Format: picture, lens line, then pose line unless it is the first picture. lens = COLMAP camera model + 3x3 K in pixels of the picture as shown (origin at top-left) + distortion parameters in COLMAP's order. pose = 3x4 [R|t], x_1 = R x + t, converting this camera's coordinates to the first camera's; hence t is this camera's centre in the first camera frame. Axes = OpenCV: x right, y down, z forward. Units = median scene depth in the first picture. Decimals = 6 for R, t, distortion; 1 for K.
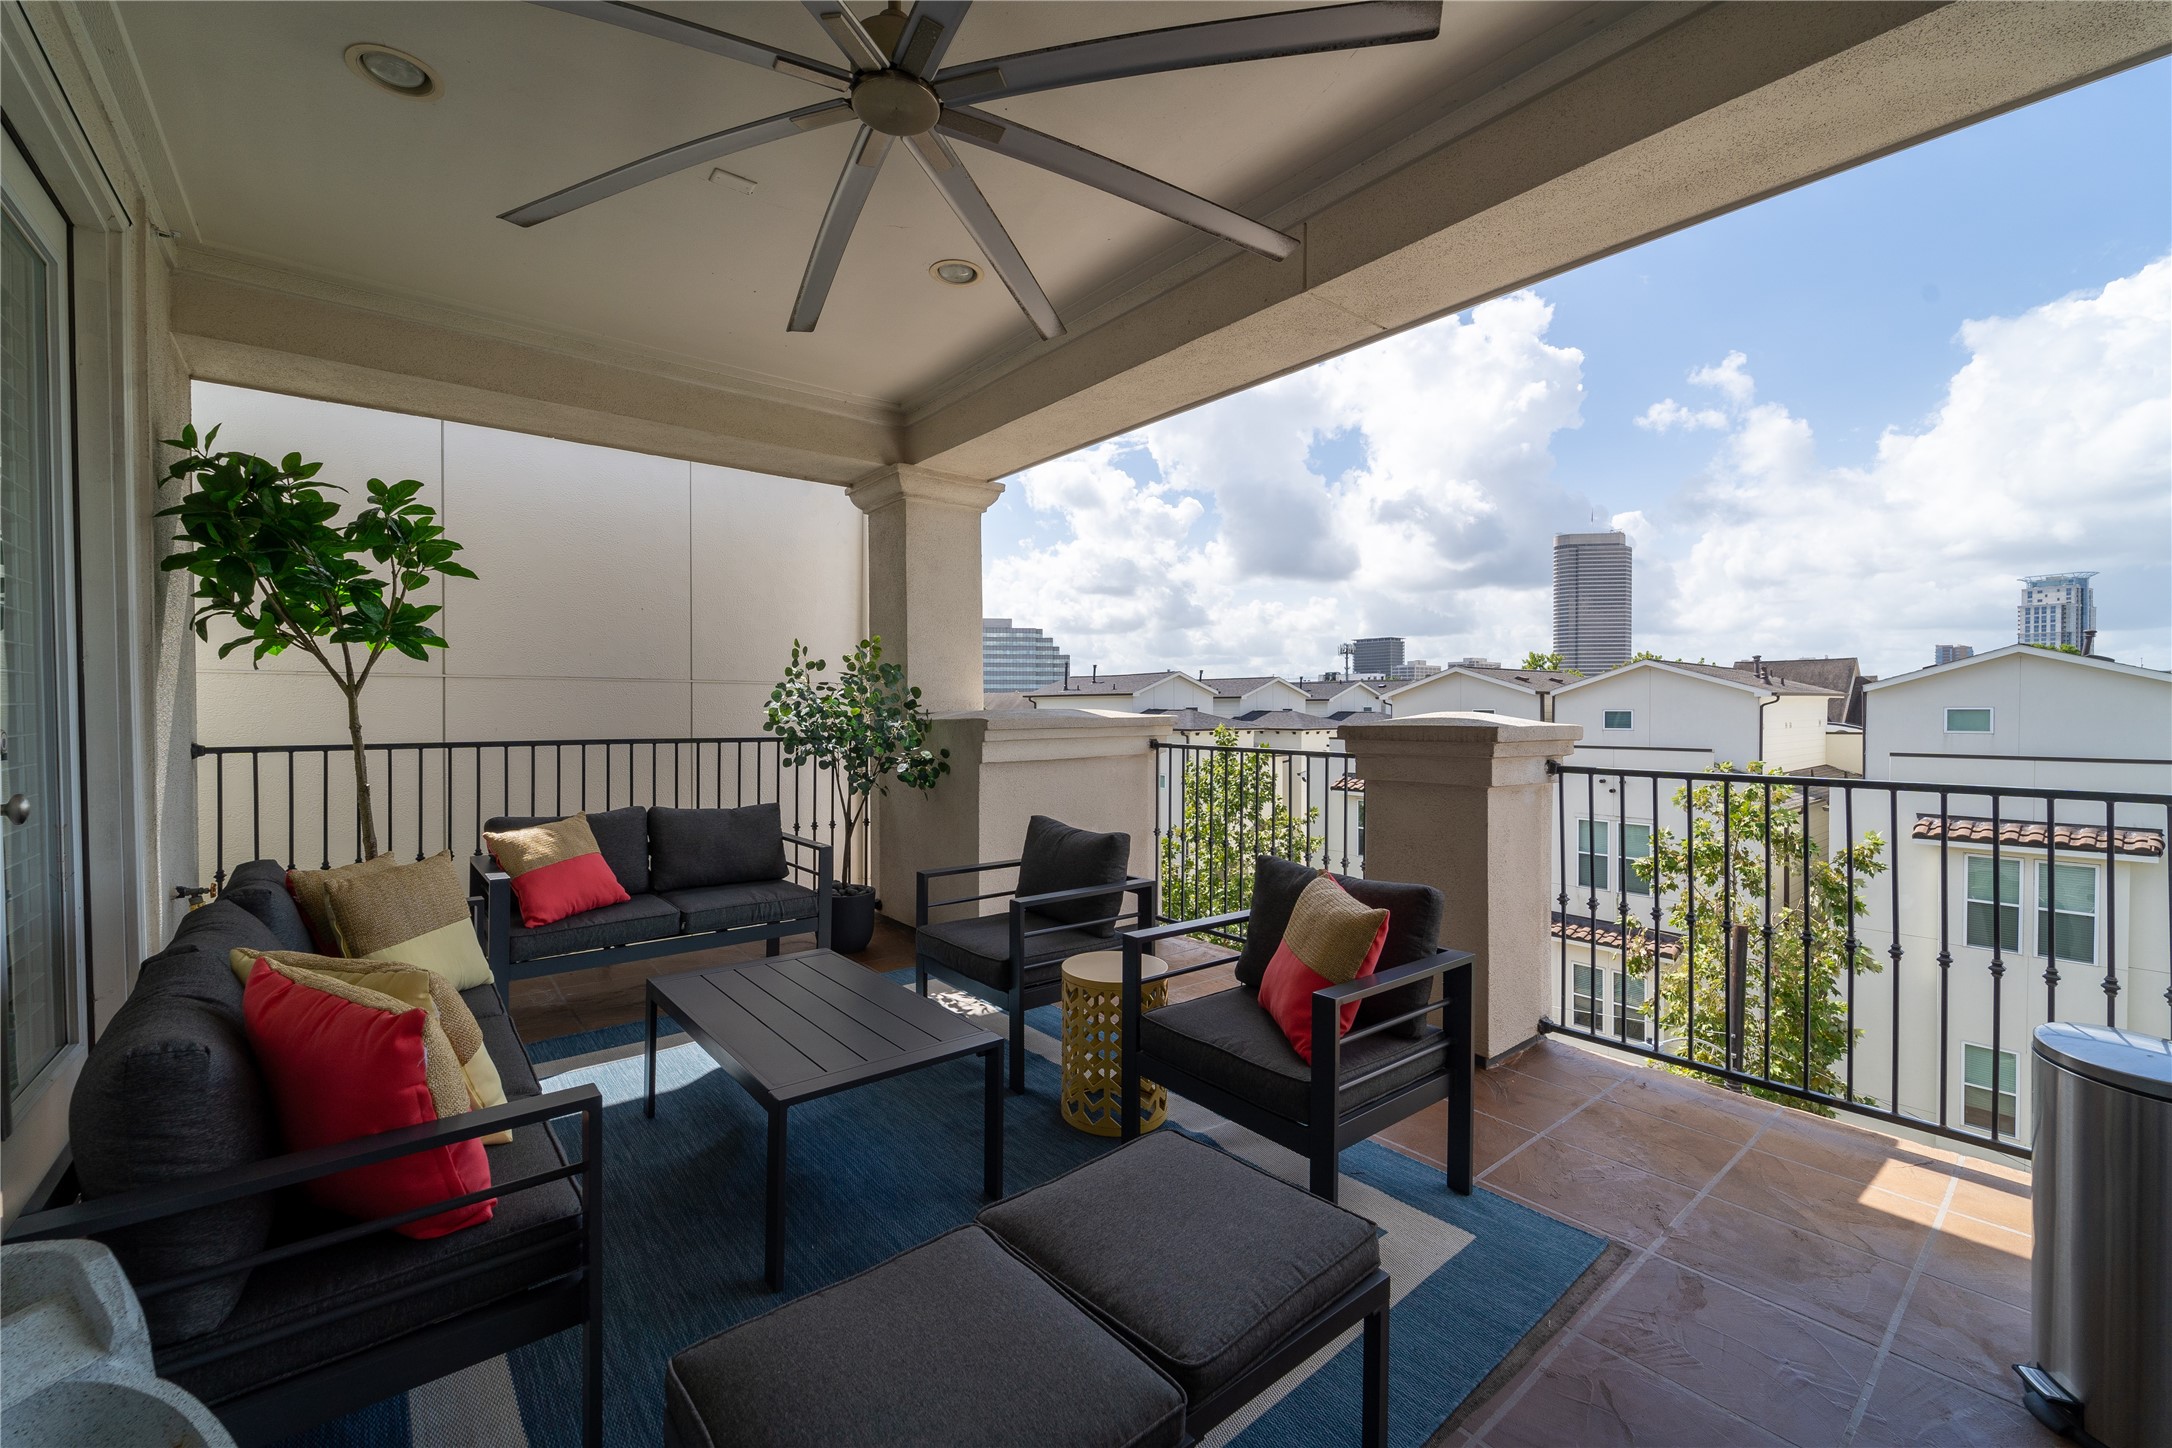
lens RADIAL K [[885.3, 0, 1084.0], [0, 885.3, 717.6], [0, 0, 1]] dist [0.005322, -0.001515]
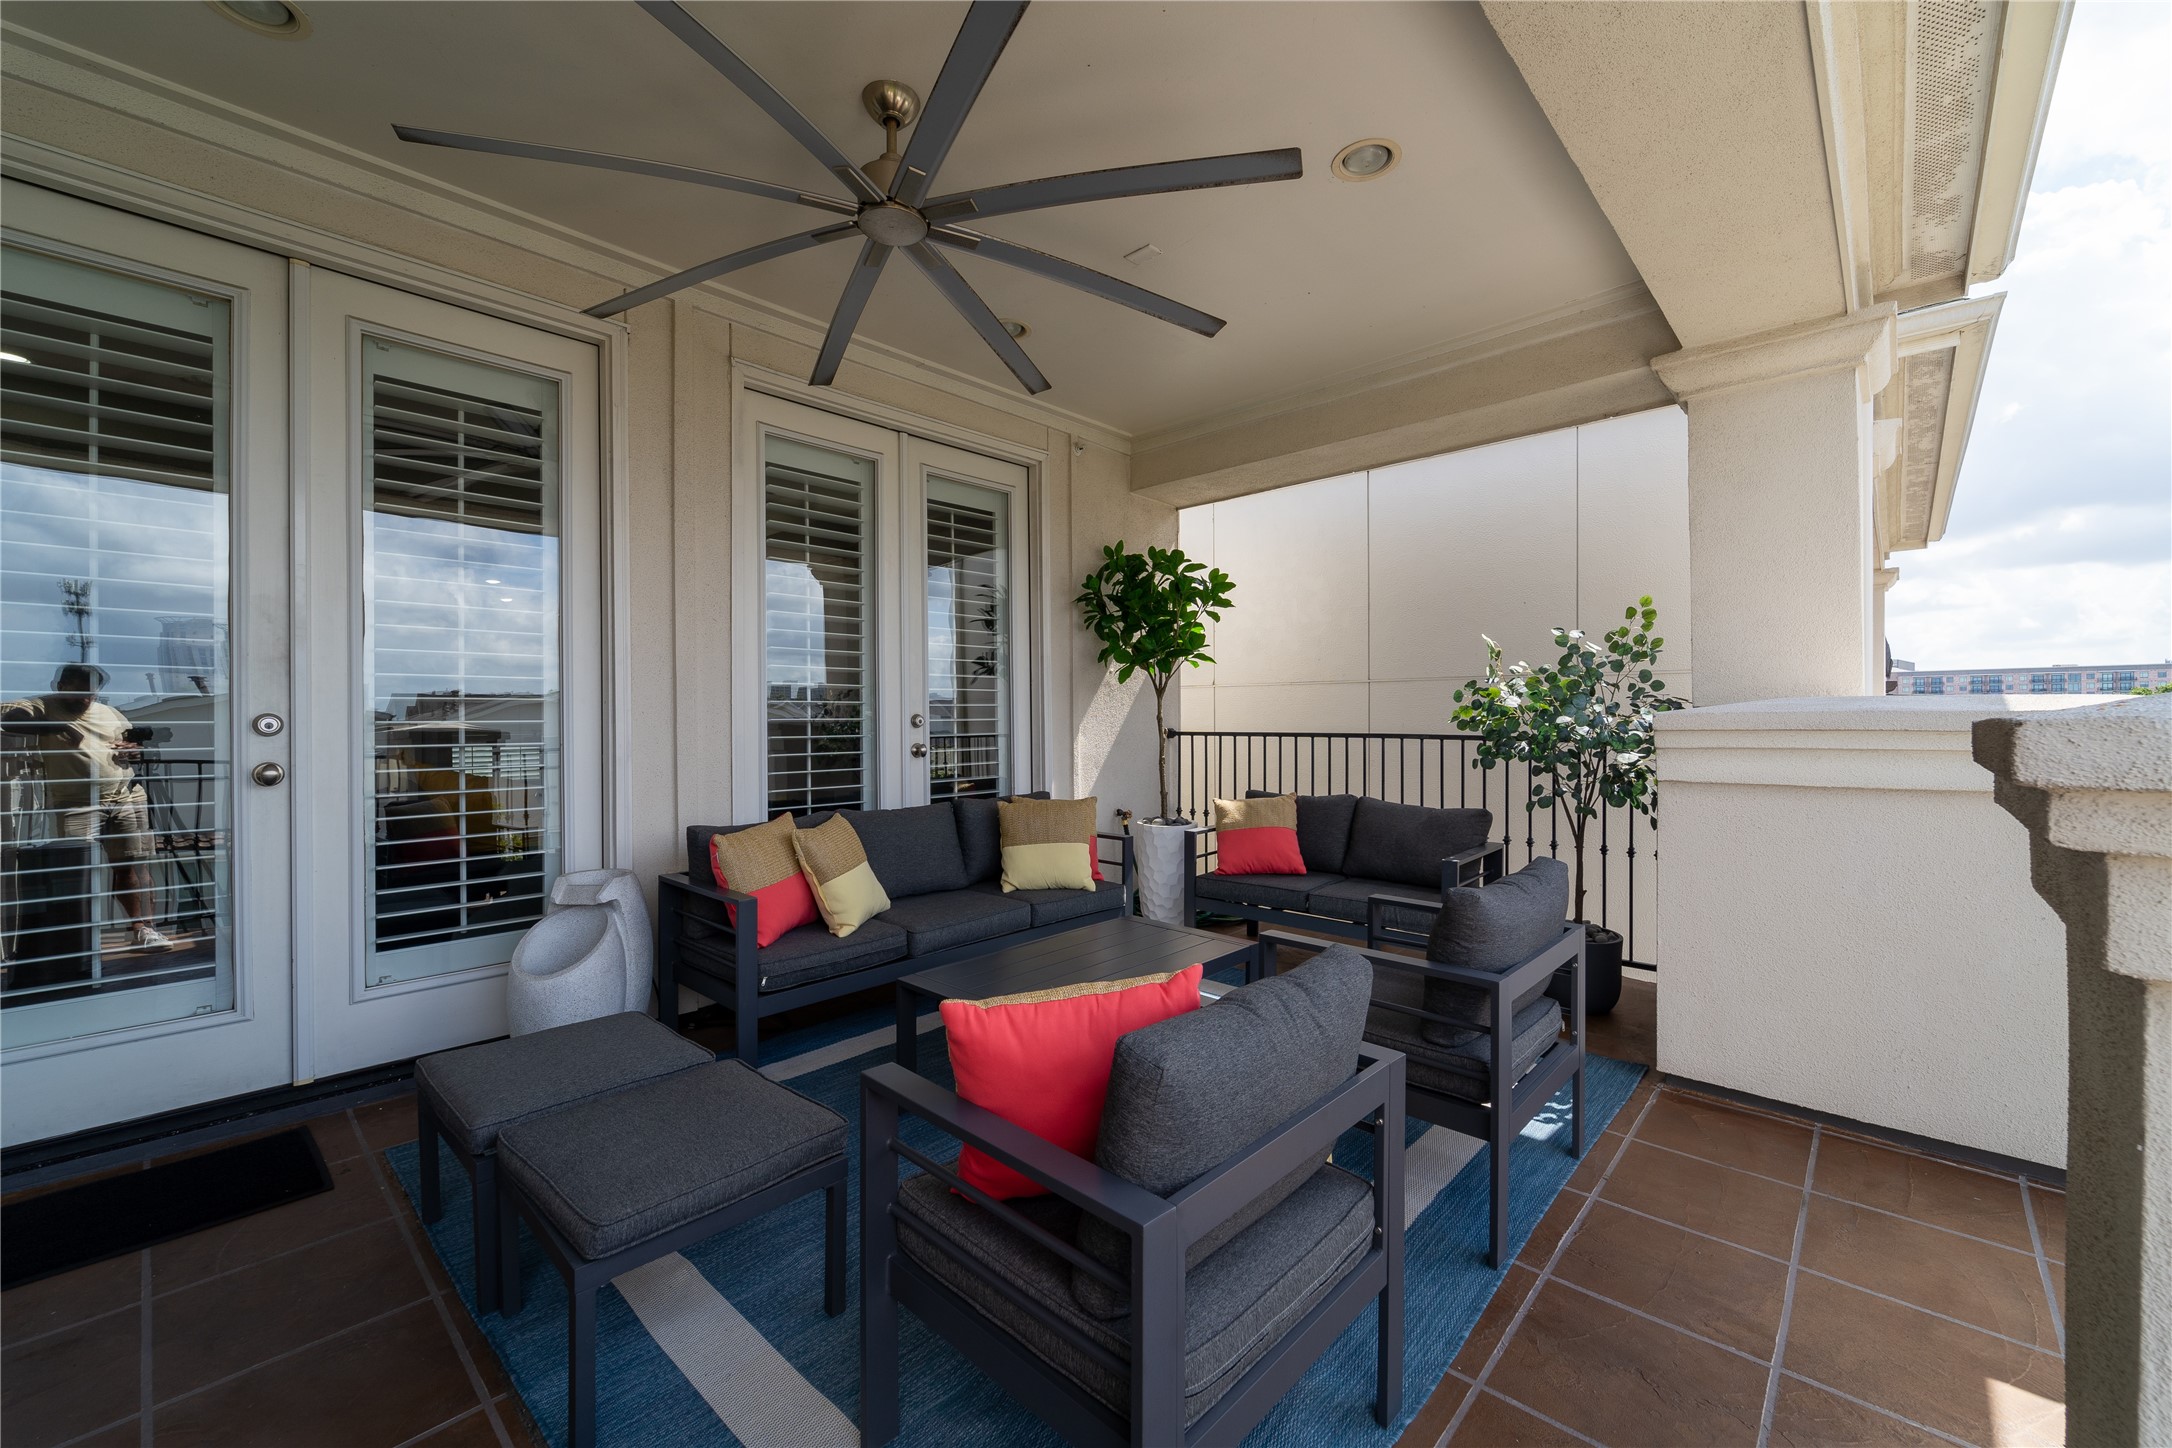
lens RADIAL K [[885.3, 0, 1126.5], [0, 885.3, 717.0], [0, 0, 1]] dist [0.005322, -0.001515]
pose [[0.118041, 0.002422, -0.993006, 0.521834], [-0.009980, 0.999949, 0.001252, 0.006757], [0.992959, 0.009763, 0.118059, 0.574572]]
